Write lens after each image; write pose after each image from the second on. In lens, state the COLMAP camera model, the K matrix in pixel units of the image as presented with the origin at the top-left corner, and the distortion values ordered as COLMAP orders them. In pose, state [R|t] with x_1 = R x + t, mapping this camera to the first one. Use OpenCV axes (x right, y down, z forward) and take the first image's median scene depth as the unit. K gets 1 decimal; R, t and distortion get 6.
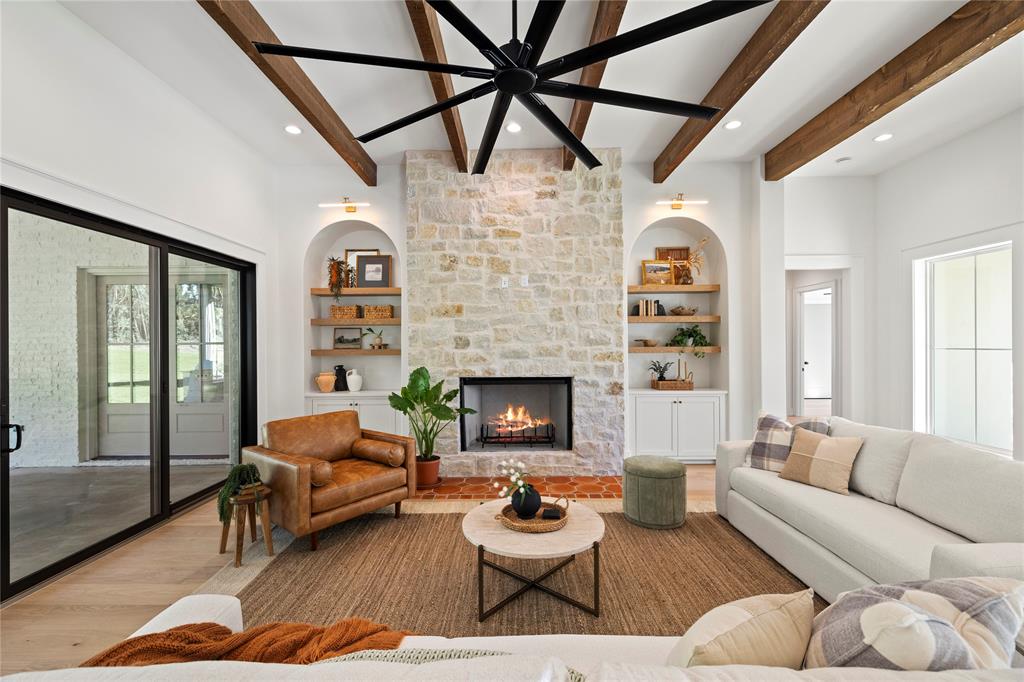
lens RADIAL K [[436.8, 0, 510.0], [0, 436.8, 343.4], [0, 0, 1]] dist [0.000241, 0.000065]
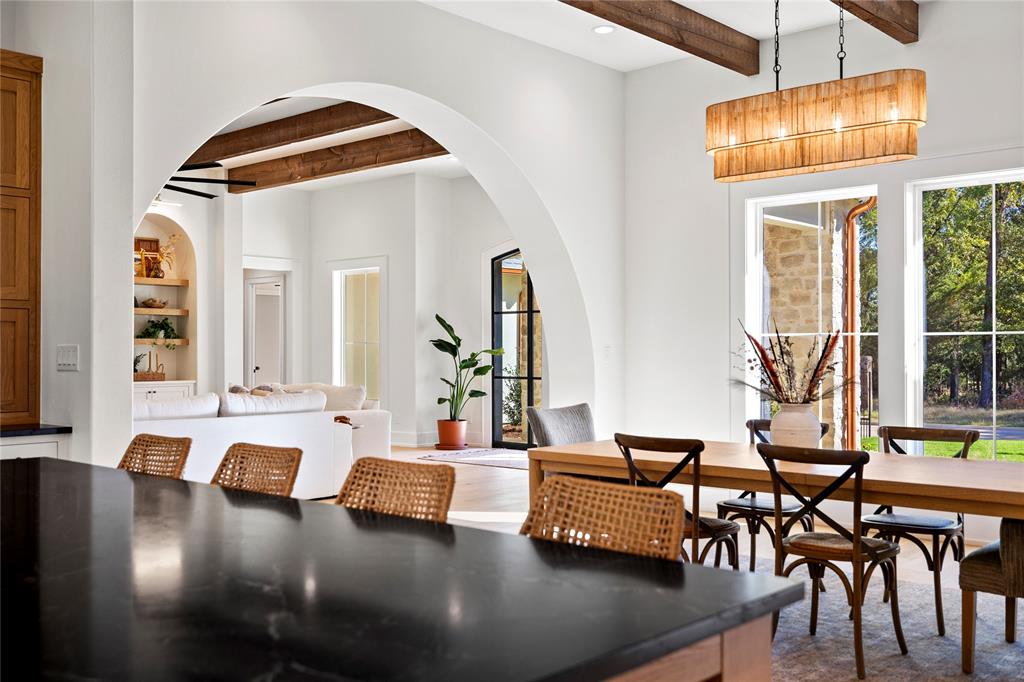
lens RADIAL K [[1009.3, 0, 512.0], [0, 1009.3, 341.0], [0, 0, 1]] dist [0.005909, 0.009489]
pose [[0.666074, 0.012870, 0.745774, -0.901102], [-0.002803, 0.999887, -0.014753, 0.050253], [-0.745880, 0.007736, 0.666035, -1.329024]]
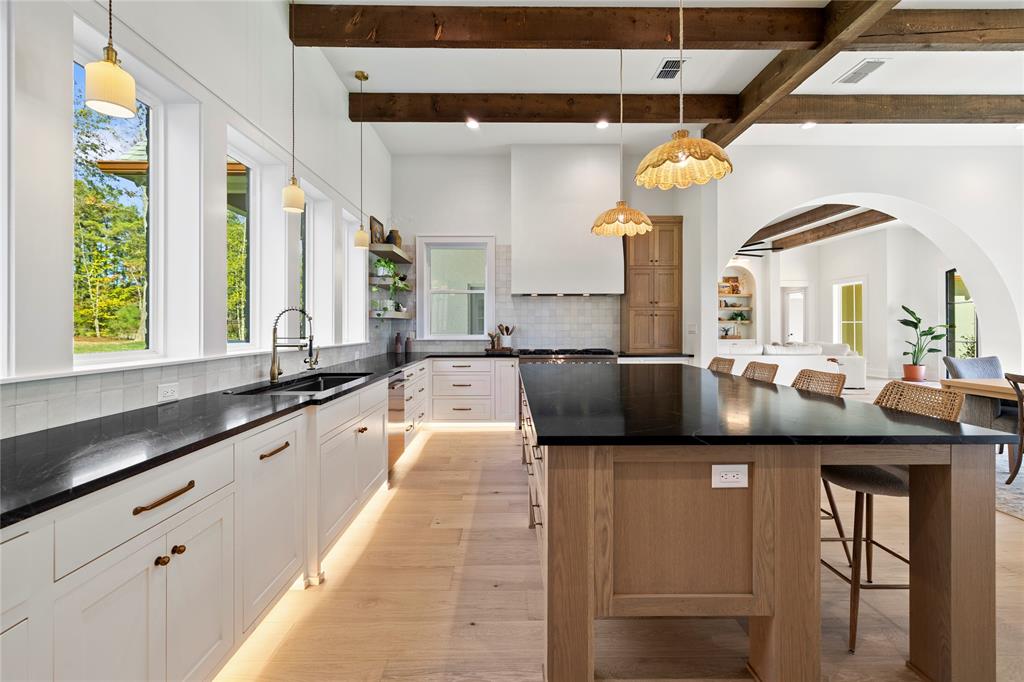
lens RADIAL K [[437.6, 0, 510.0], [0, 437.6, 324.2], [0, 0, 1]] dist [0.000918, -0.000045]
pose [[0.999881, 0.004714, 0.014705, -0.936596], [-0.004622, 0.999970, -0.006277, 0.051433], [-0.014734, 0.006208, 0.999872, -1.455356]]
